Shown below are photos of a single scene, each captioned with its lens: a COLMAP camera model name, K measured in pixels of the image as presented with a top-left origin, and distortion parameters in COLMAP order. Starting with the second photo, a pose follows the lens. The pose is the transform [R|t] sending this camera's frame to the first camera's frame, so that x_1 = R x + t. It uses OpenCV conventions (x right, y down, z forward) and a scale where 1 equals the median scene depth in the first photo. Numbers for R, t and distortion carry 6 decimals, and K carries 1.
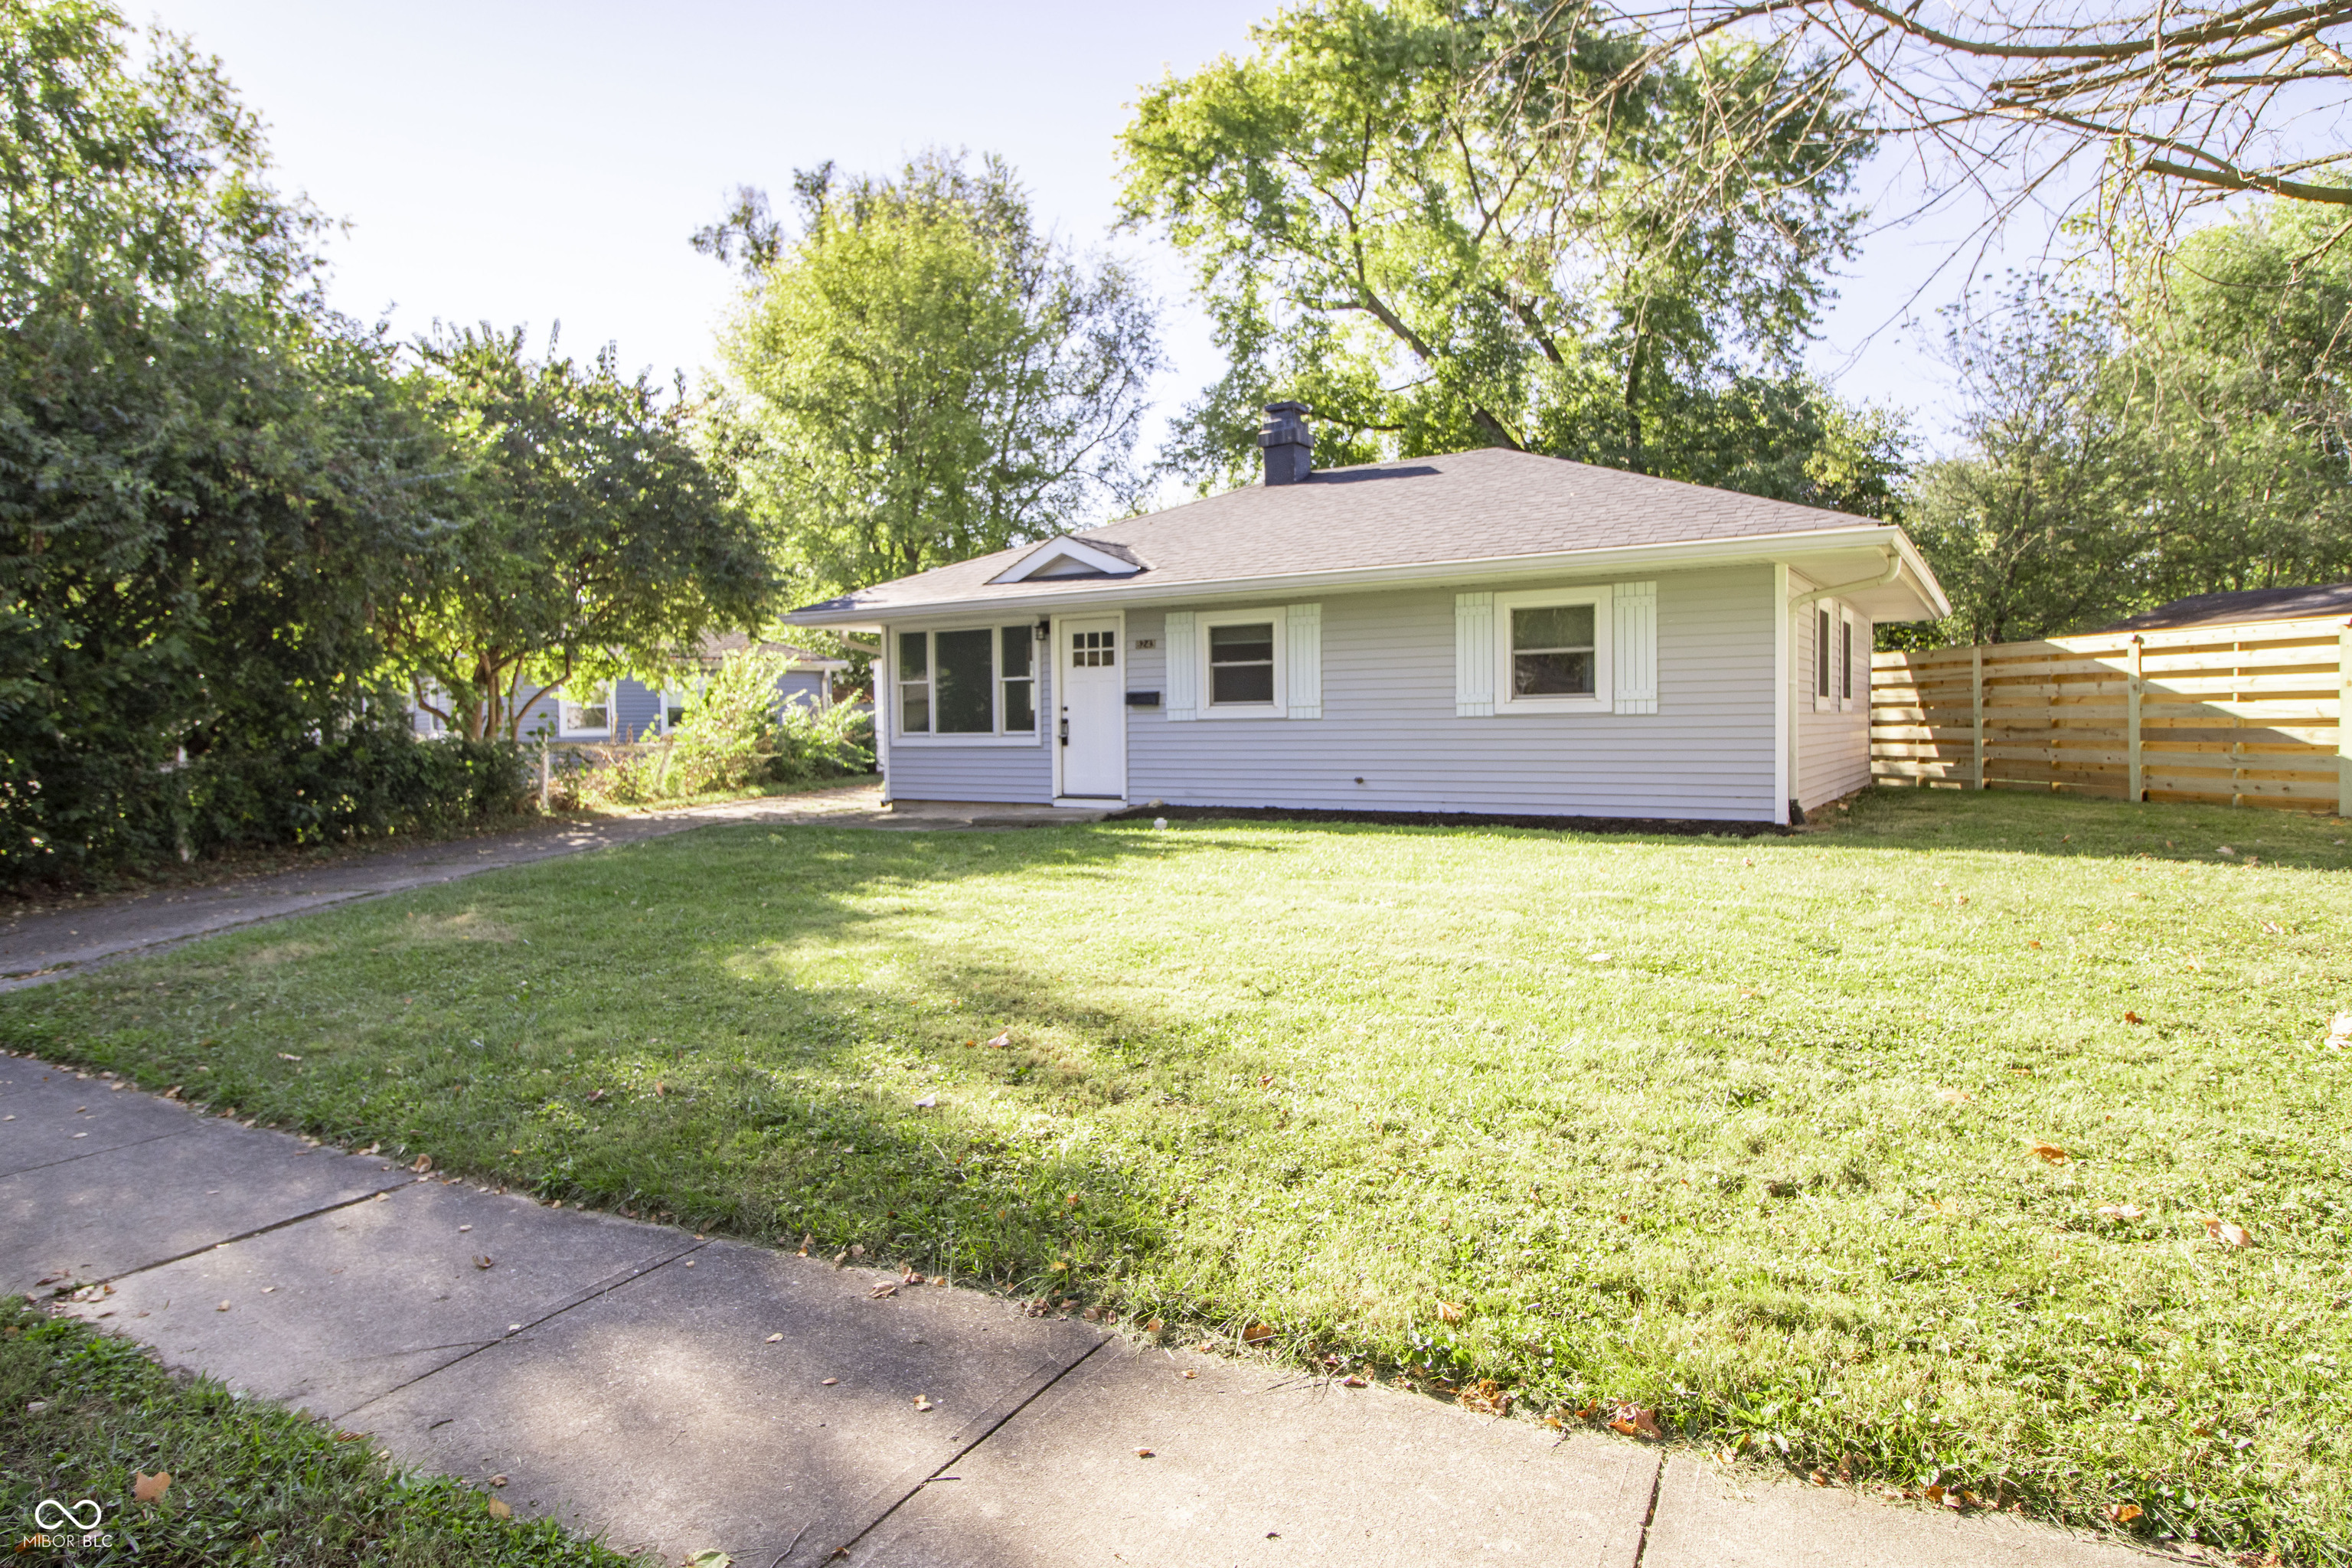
lens RADIAL K [[1312.3, 0, 1176.1], [0, 1312.3, 778.6], [0, 0, 1]] dist [-0.002844, -0.001657]
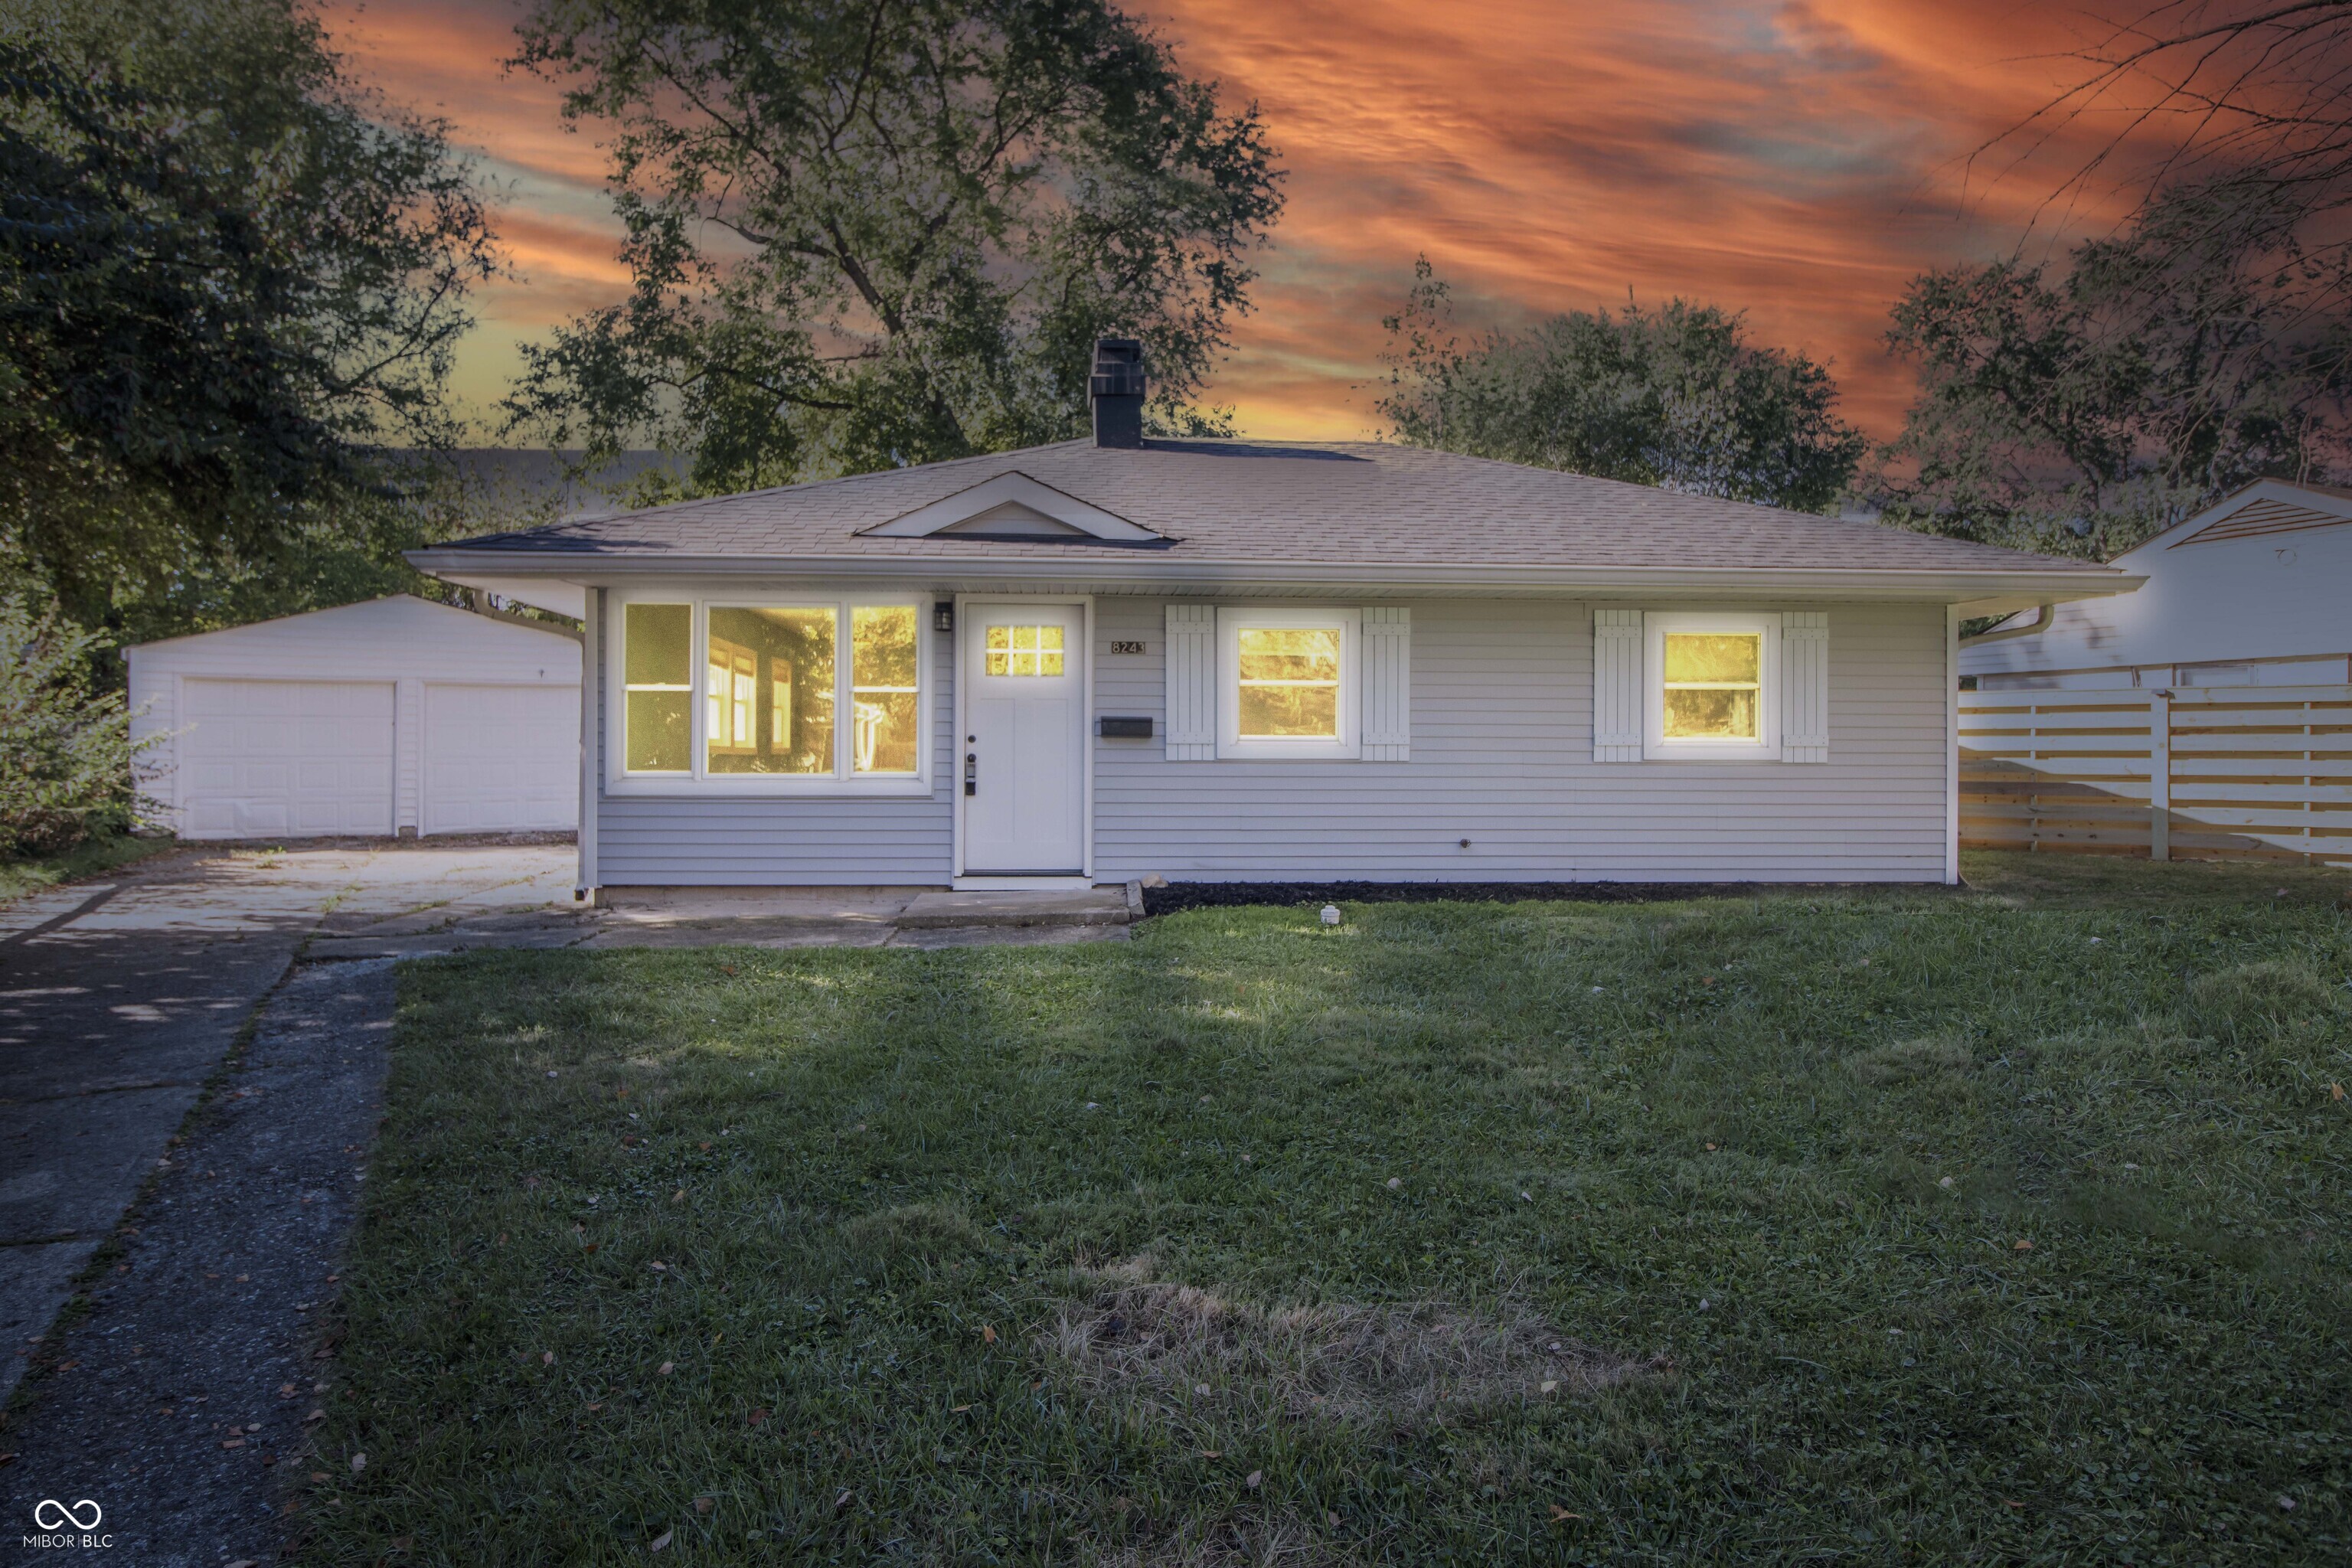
lens RADIAL K [[1434.3, 0, 1177.4], [0, 1434.3, 774.2], [0, 0, 1]] dist [0.000152, 0.000132]
pose [[0.812443, 0.010328, 0.582950, -0.463899], [0.011390, 0.999371, -0.033579, -0.012085], [-0.582930, 0.033920, 0.811814, 0.401181]]
